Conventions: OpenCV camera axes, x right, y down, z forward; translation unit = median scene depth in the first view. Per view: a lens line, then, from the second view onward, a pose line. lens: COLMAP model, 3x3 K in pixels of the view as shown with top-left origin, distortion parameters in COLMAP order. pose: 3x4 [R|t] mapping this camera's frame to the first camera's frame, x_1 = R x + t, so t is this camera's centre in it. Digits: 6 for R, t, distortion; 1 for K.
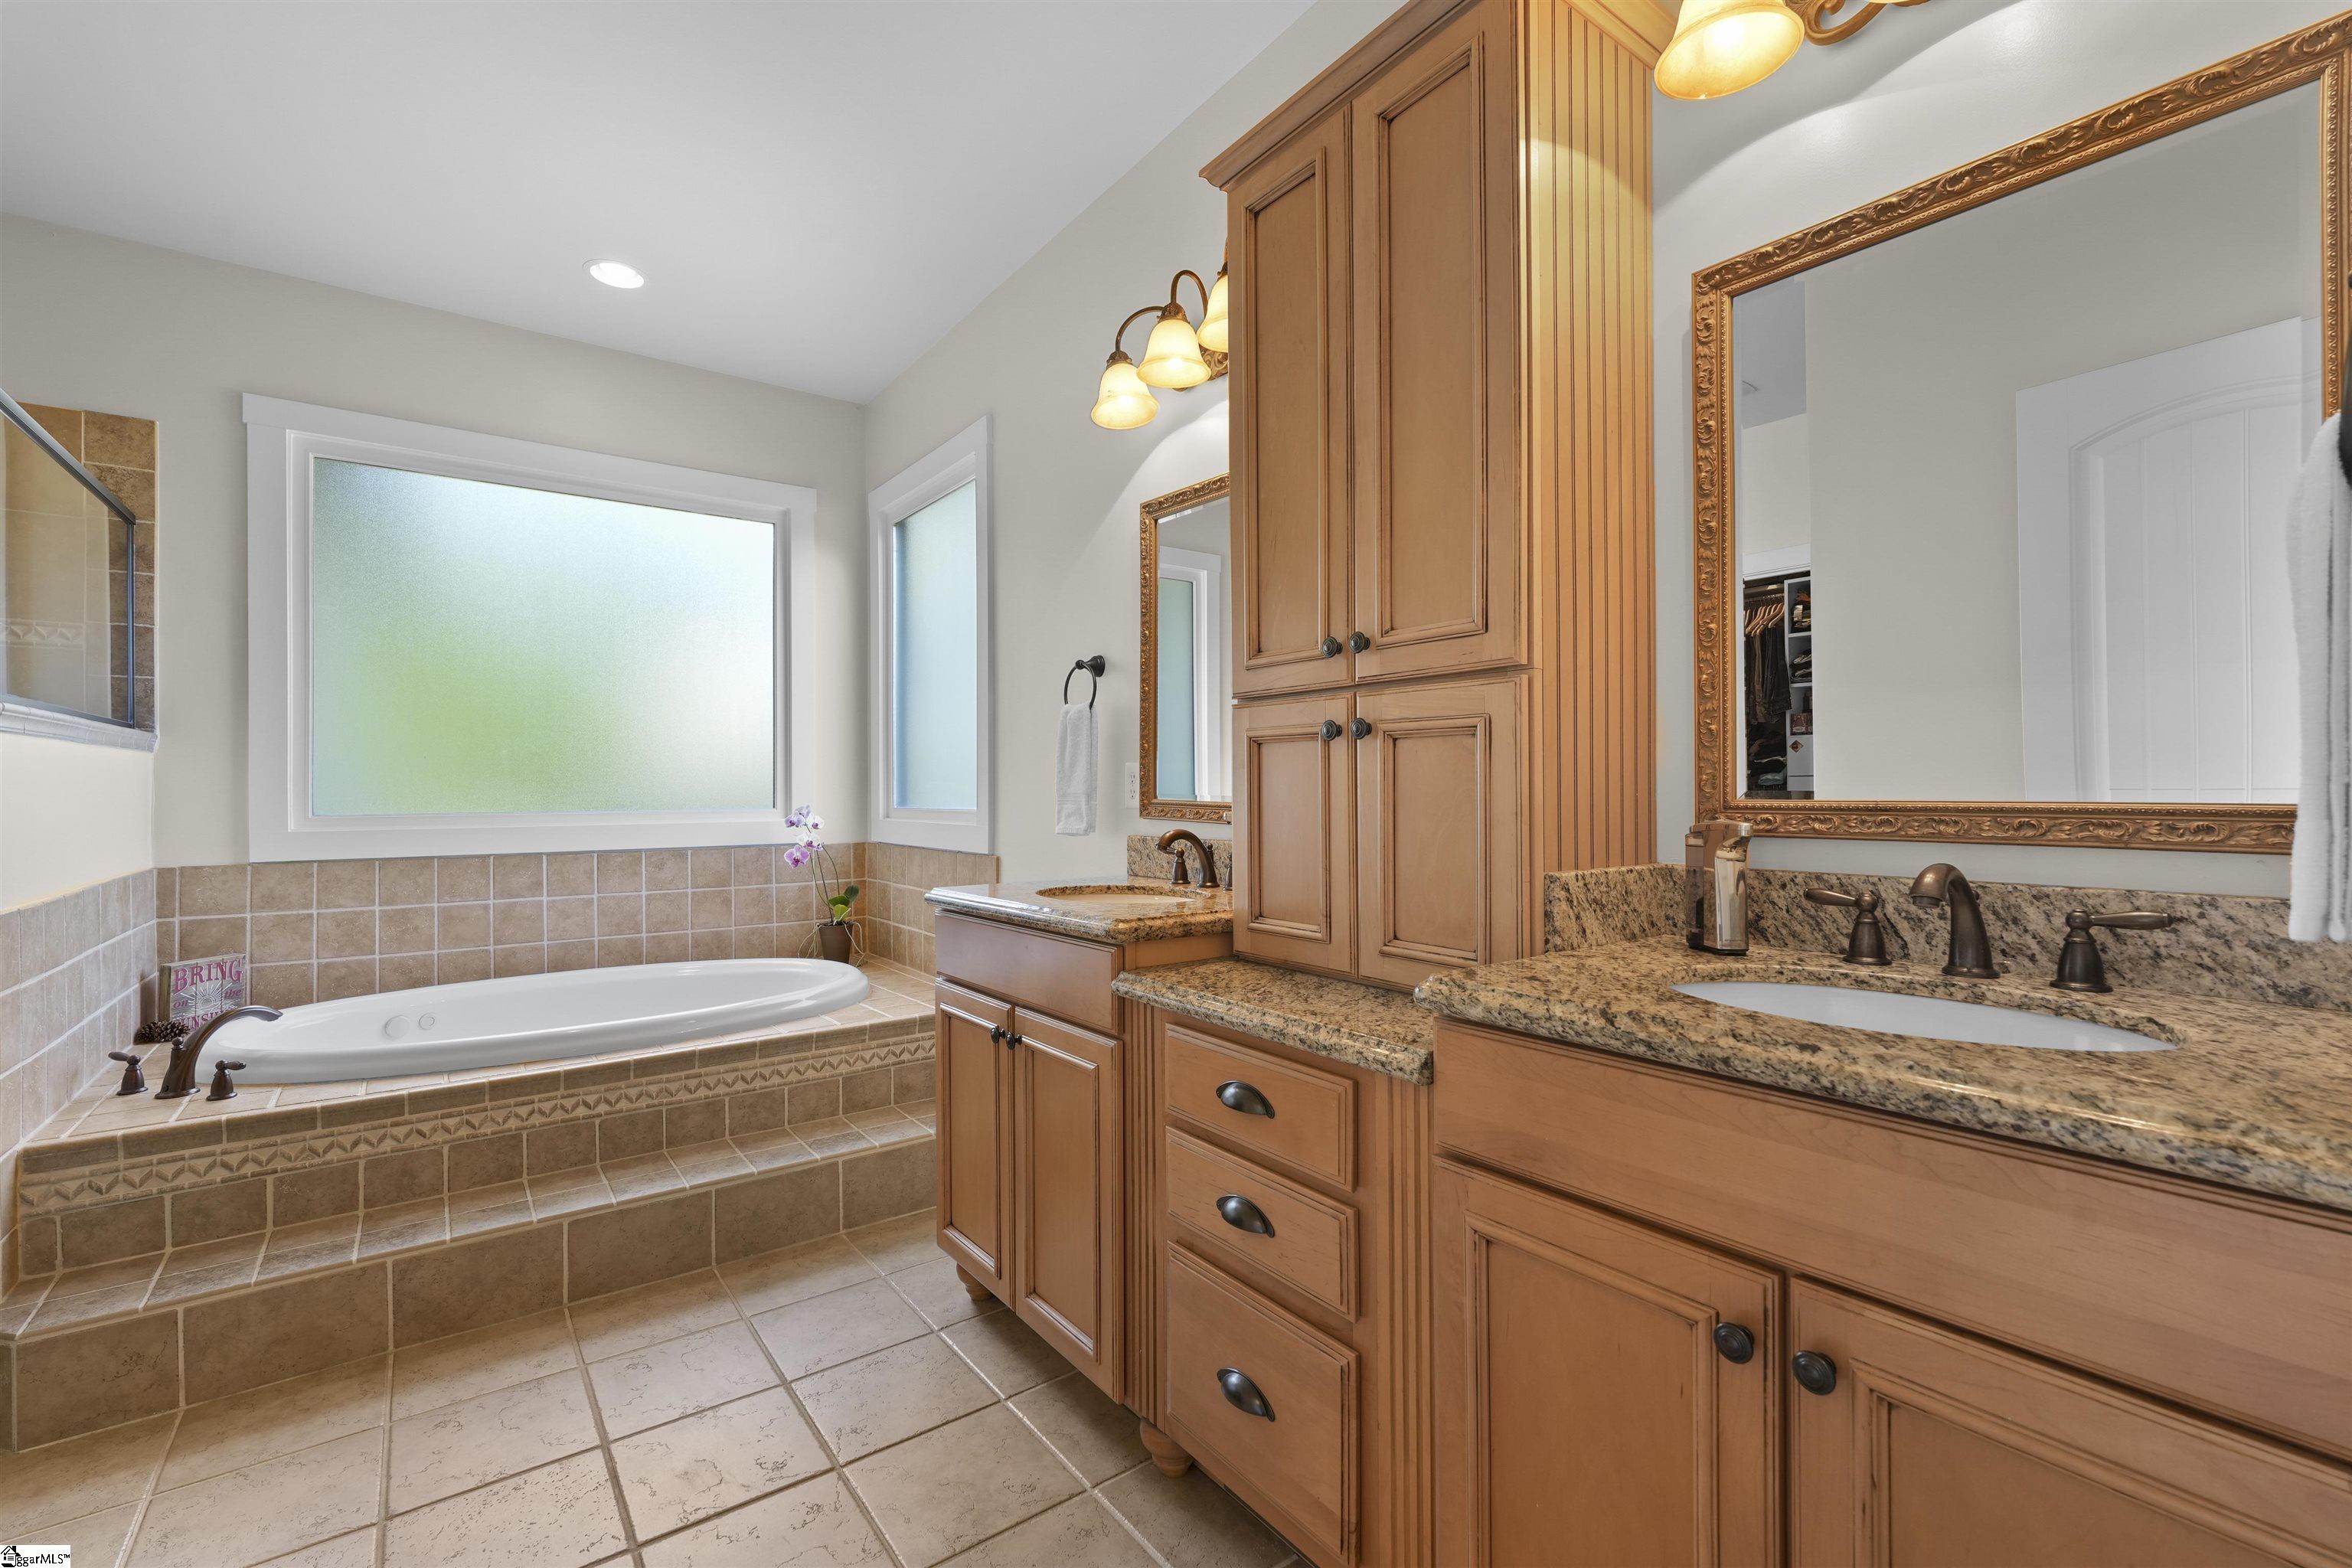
lens RADIAL K [[1022.0, 0, 1175.7], [0, 1022.0, 786.2], [0, 0, 1]] dist [0.001174, 0.000587]
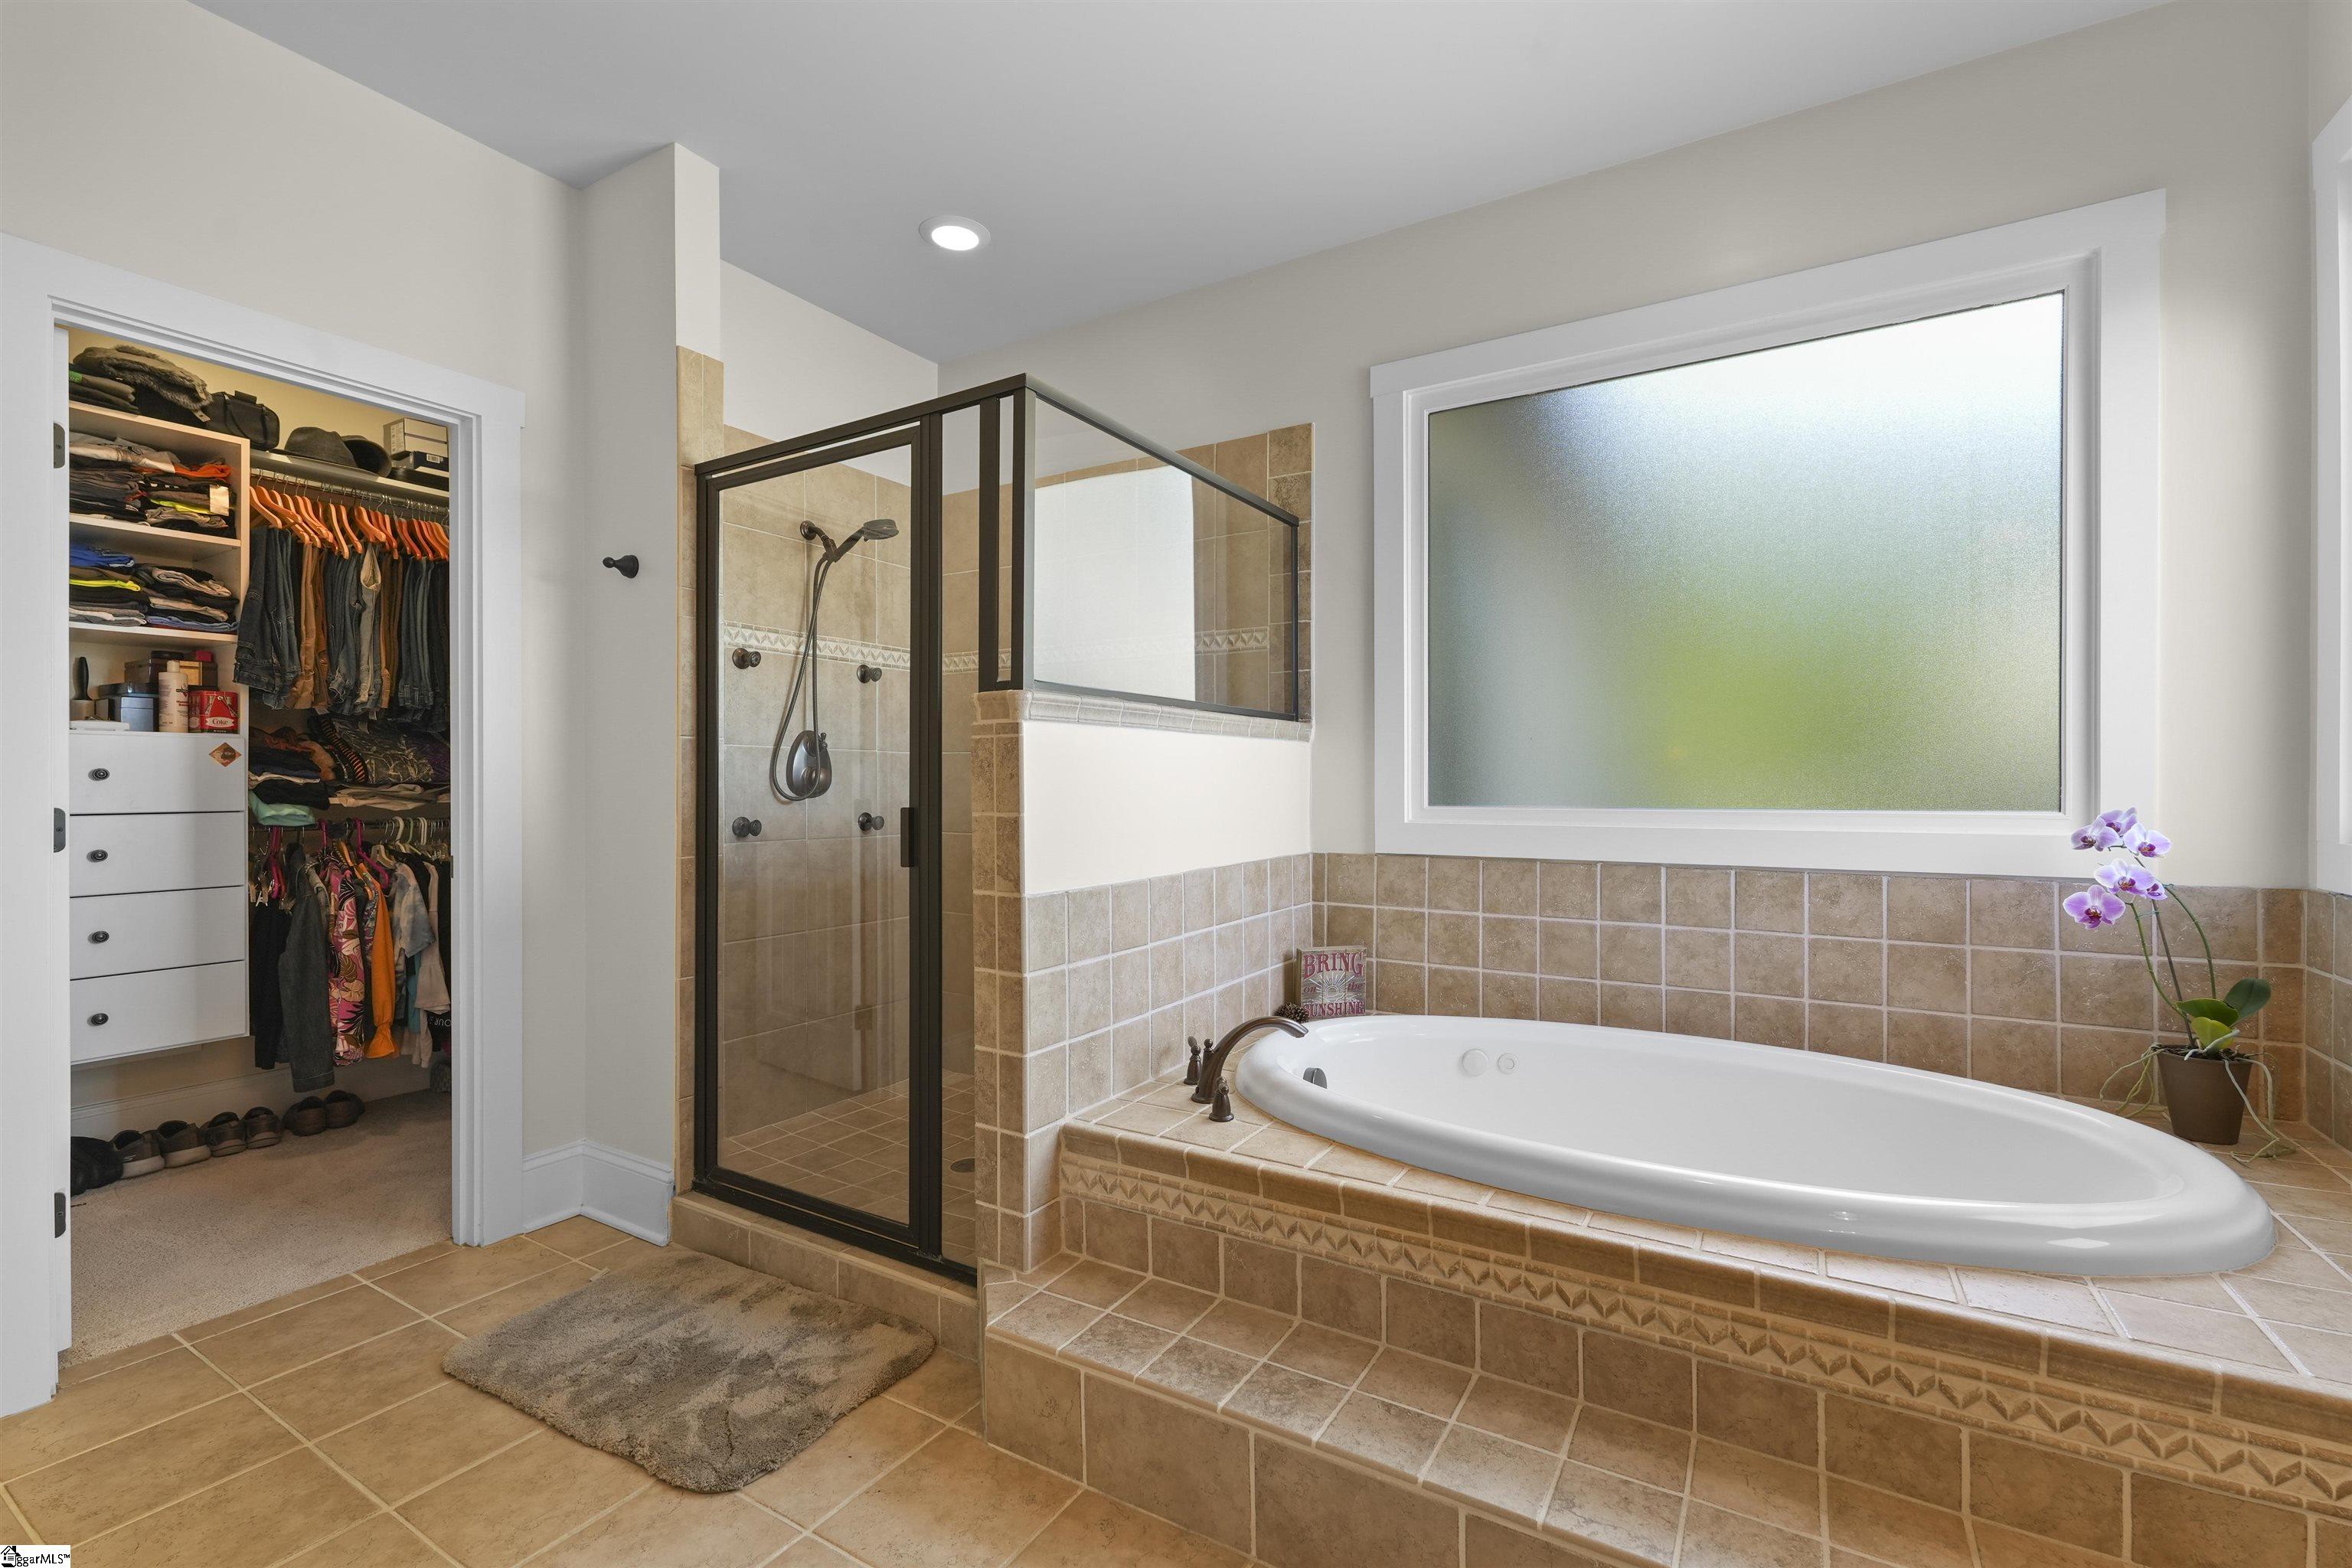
lens RADIAL K [[1022.0, 0, 1169.4], [0, 1022.0, 781.3], [0, 0, 1]] dist [0.001174, 0.000587]
pose [[0.375337, 0.003475, -0.926882, -0.088572], [0.003537, 0.999980, 0.005181, 0.001401], [0.926882, -0.005223, 0.375318, 0.483875]]
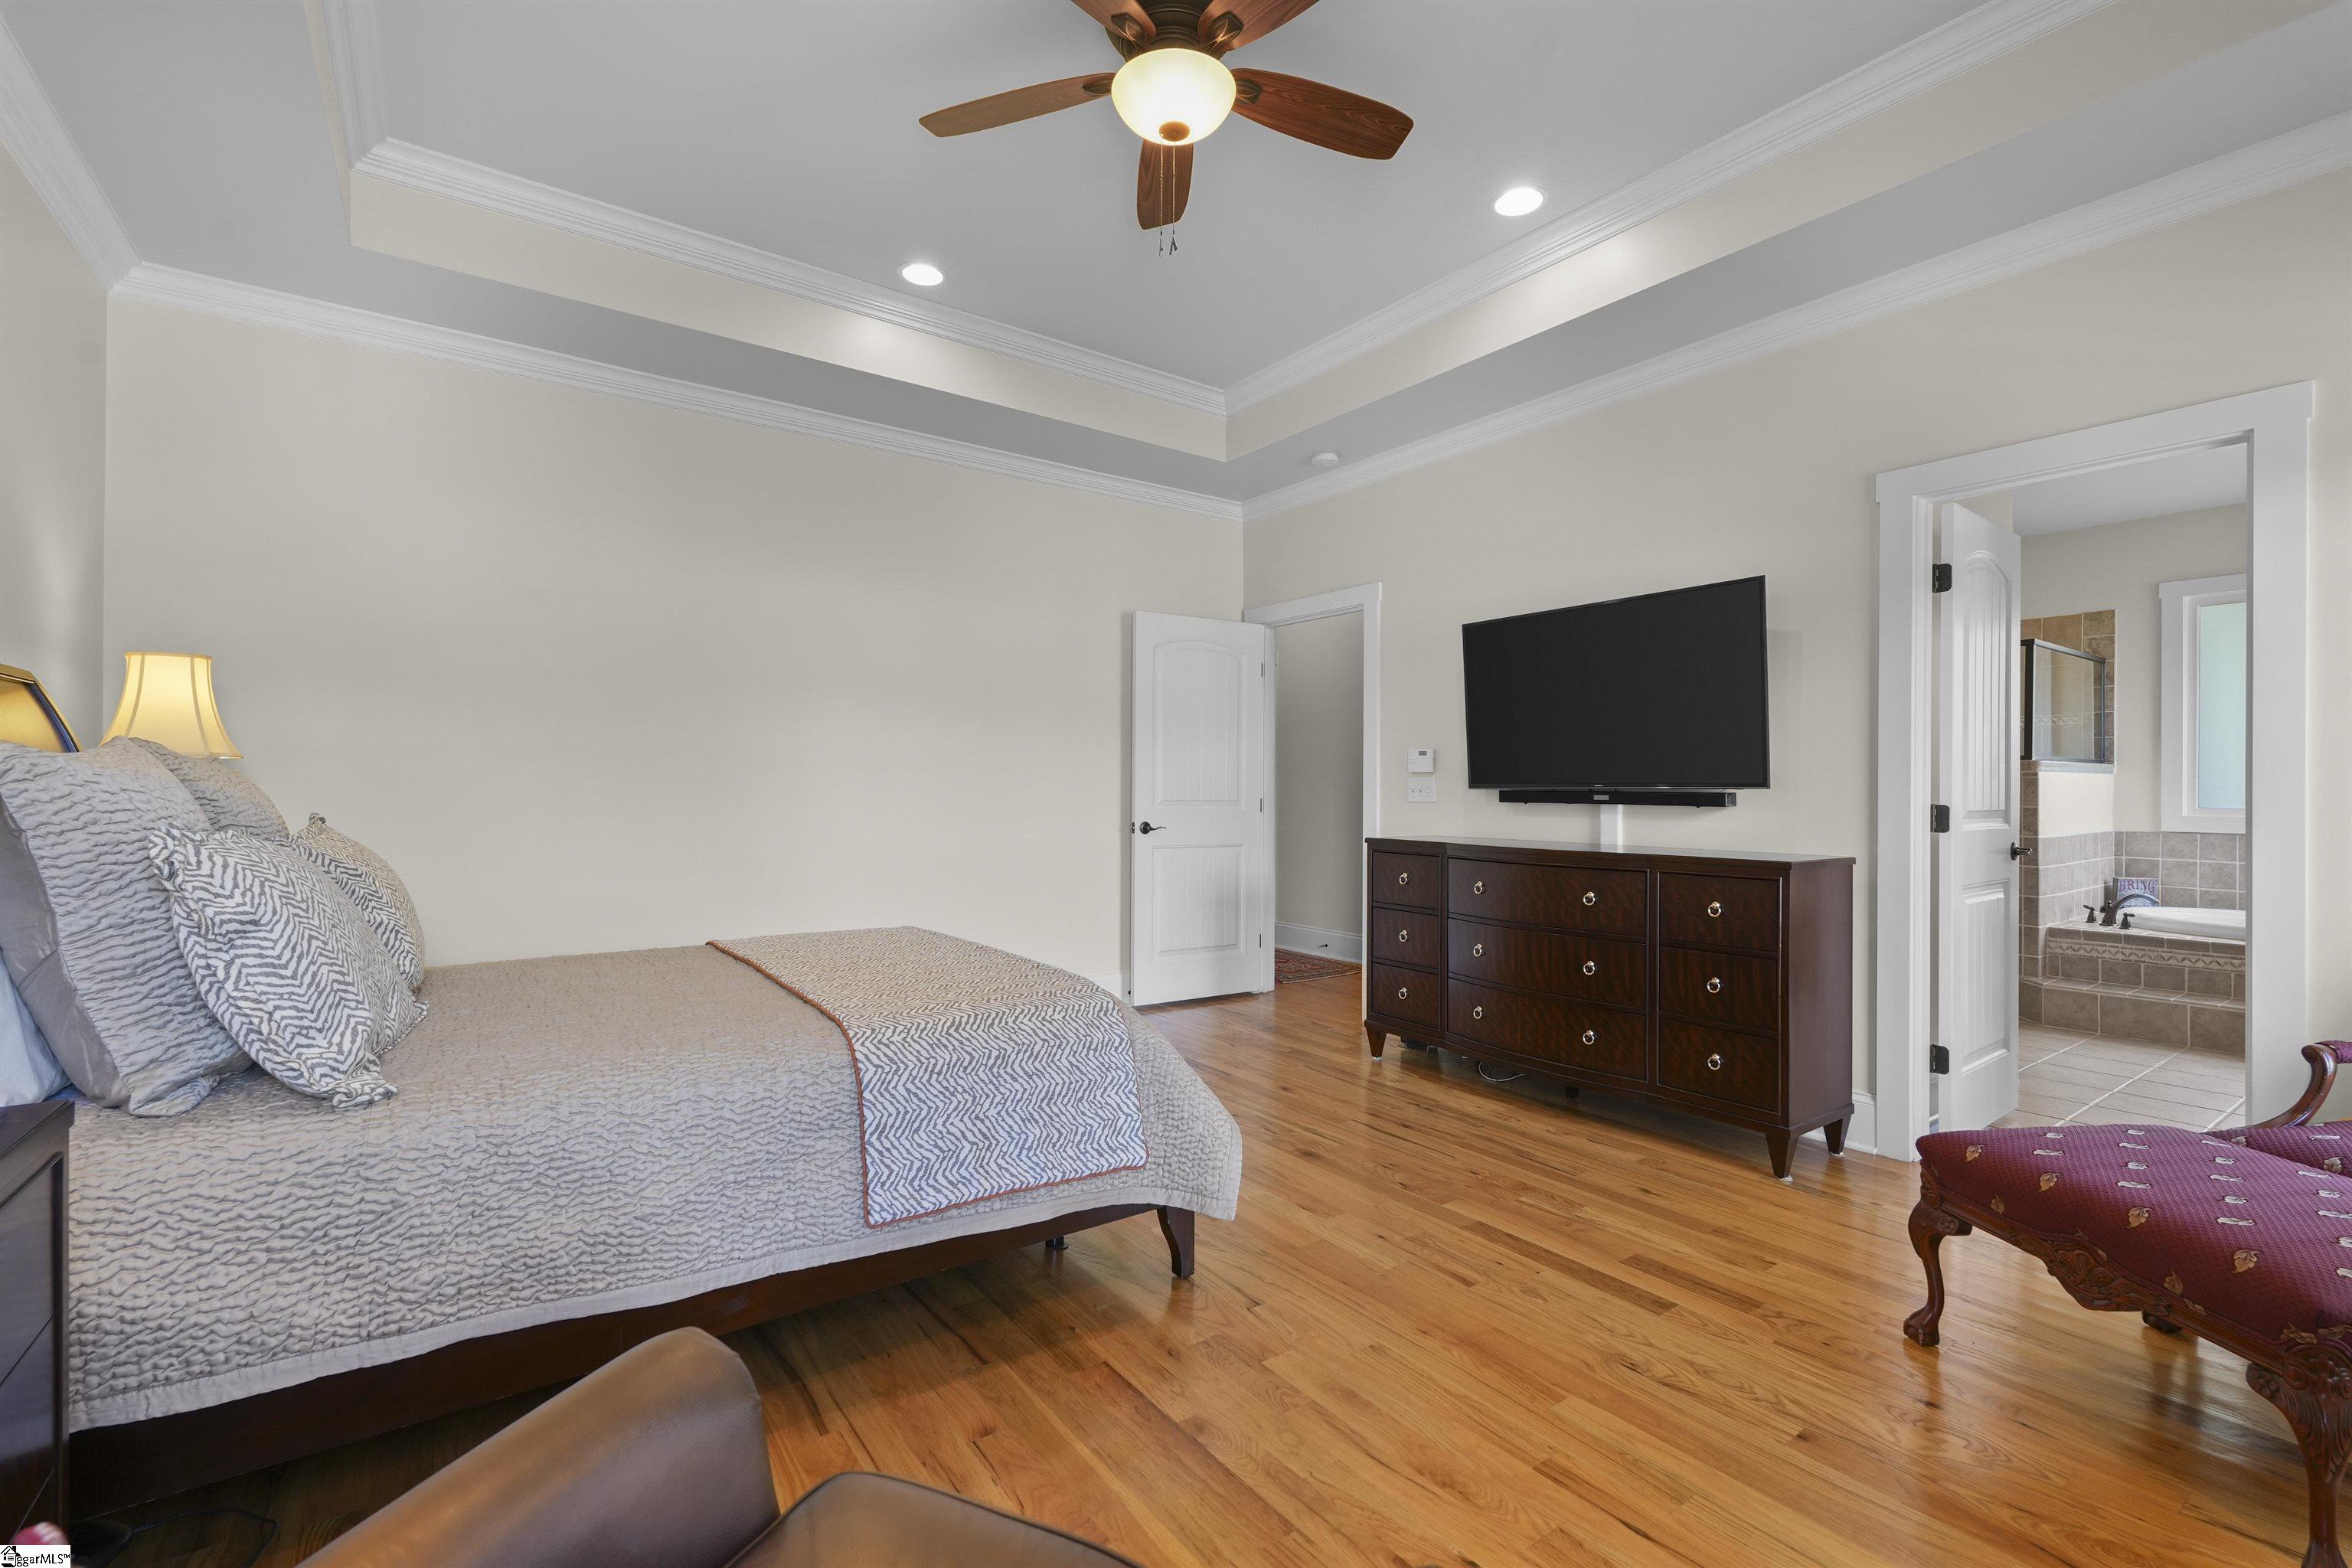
lens RADIAL K [[1022.0, 0, 1165.6], [0, 1022.0, 783.8], [0, 0, 1]] dist [0.001174, 0.000587]
pose [[-0.014461, 0.004038, -0.999887, 1.072452], [-0.000705, 0.999992, 0.004048, -0.020637], [0.999895, 0.000764, -0.014458, -0.861140]]
